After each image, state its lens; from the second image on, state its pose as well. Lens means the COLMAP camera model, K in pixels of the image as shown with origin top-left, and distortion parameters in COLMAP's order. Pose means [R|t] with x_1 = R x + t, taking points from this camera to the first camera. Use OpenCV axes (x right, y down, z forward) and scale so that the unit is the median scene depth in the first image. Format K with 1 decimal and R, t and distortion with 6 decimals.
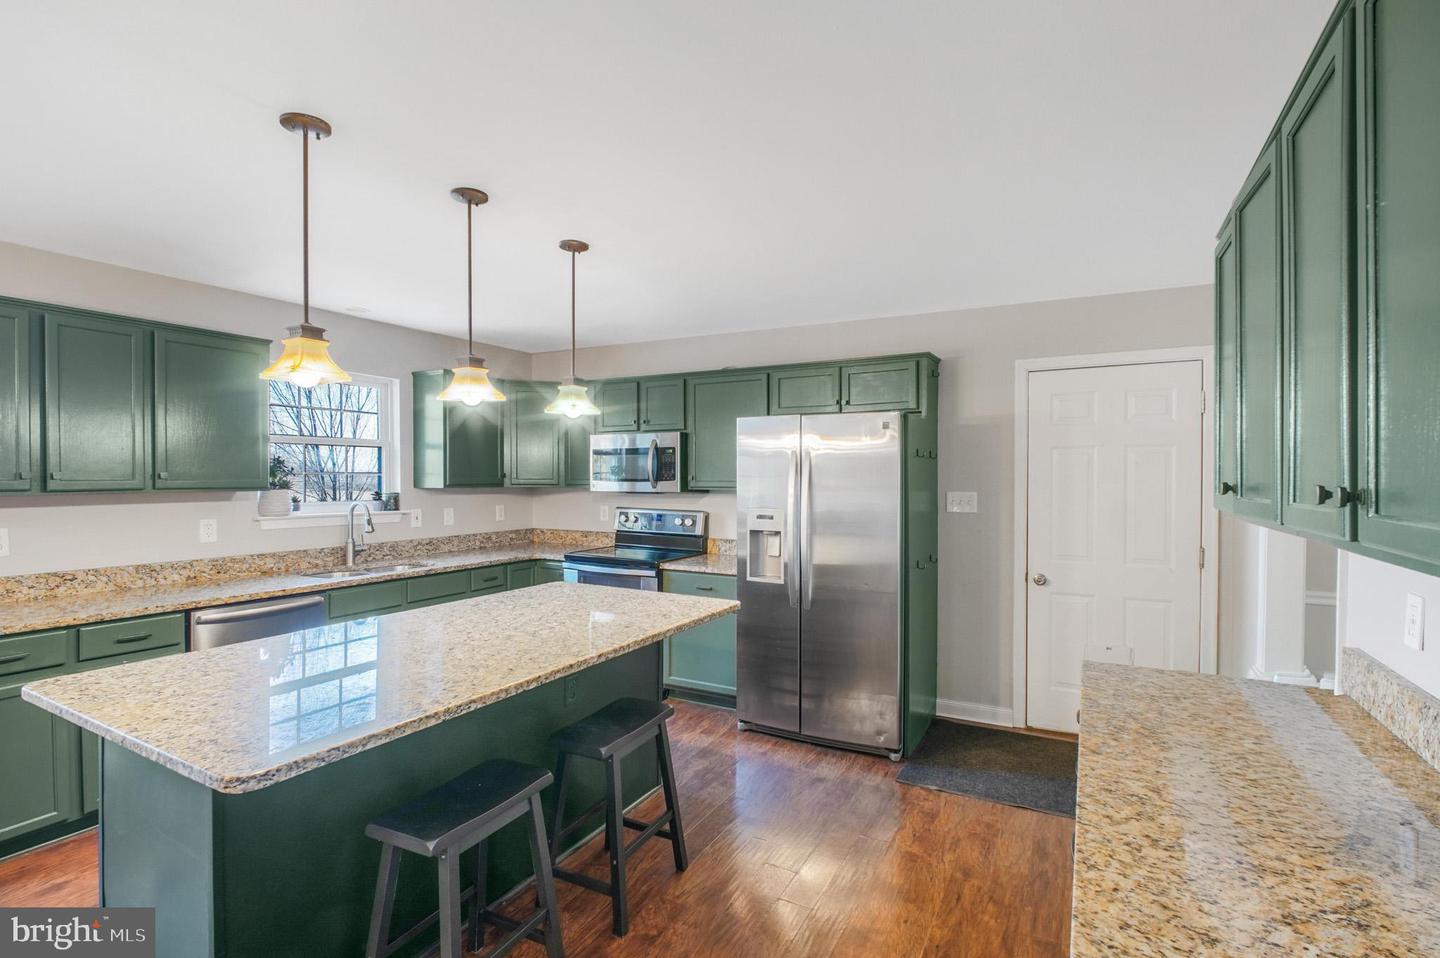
lens RADIAL K [[670.6, 0, 713.2], [0, 670.6, 484.1], [0, 0, 1]] dist [-0.017512, -0.001196]
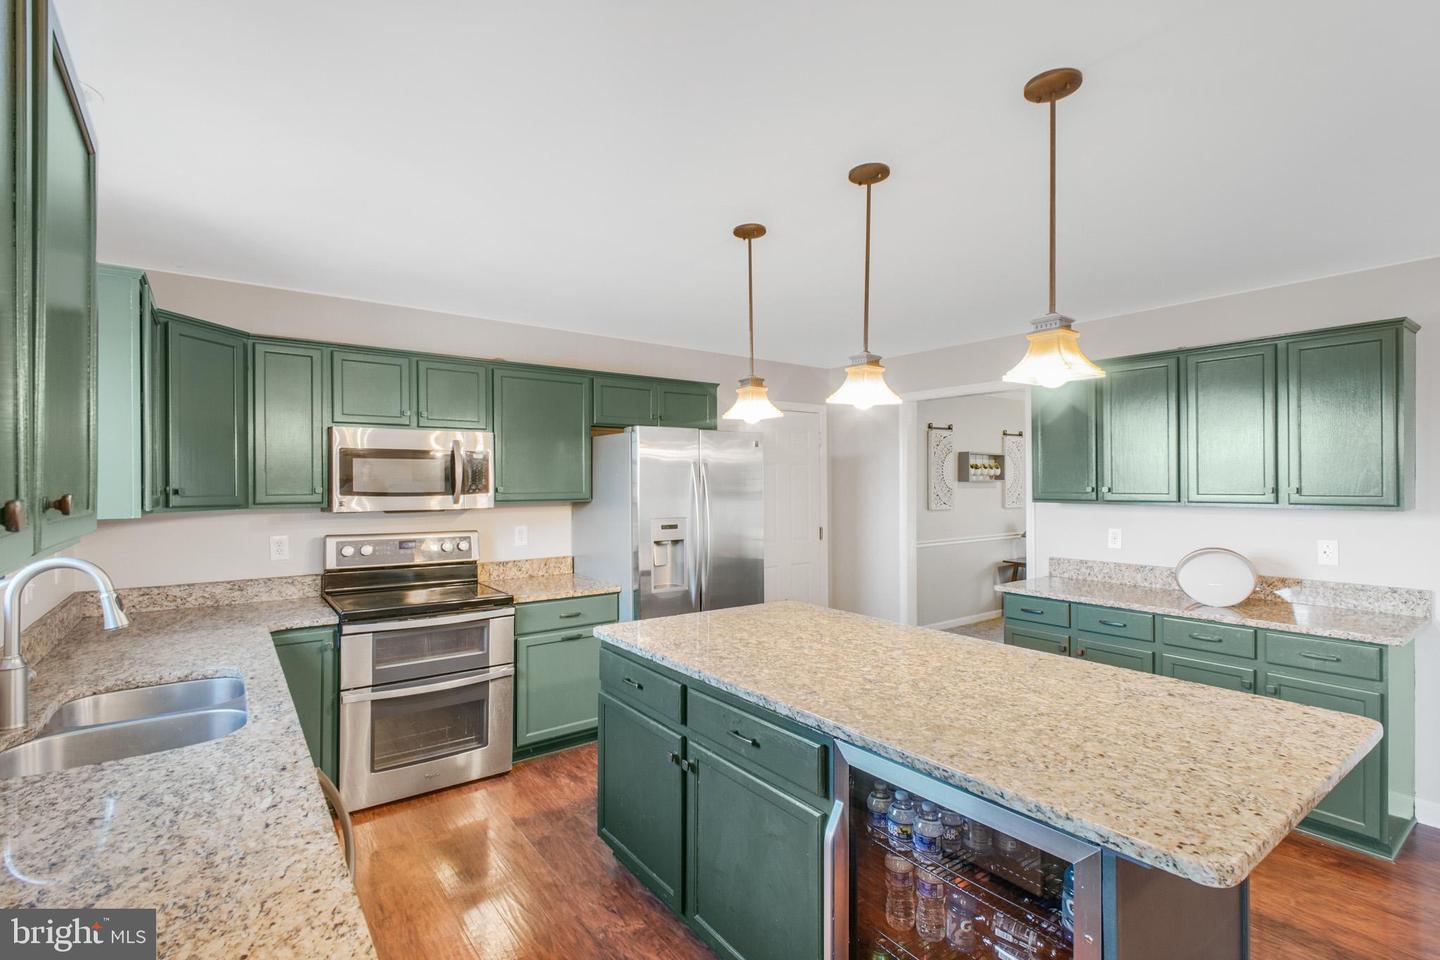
lens RADIAL K [[670.6, 0, 719.0], [0, 670.6, 474.2], [0, 0, 1]] dist [-0.017512, -0.001196]
pose [[0.393986, 0.007041, 0.919090, -0.676247], [0.014535, 0.999798, -0.013890, -0.012880], [-0.919002, 0.018832, 0.393804, 0.432463]]
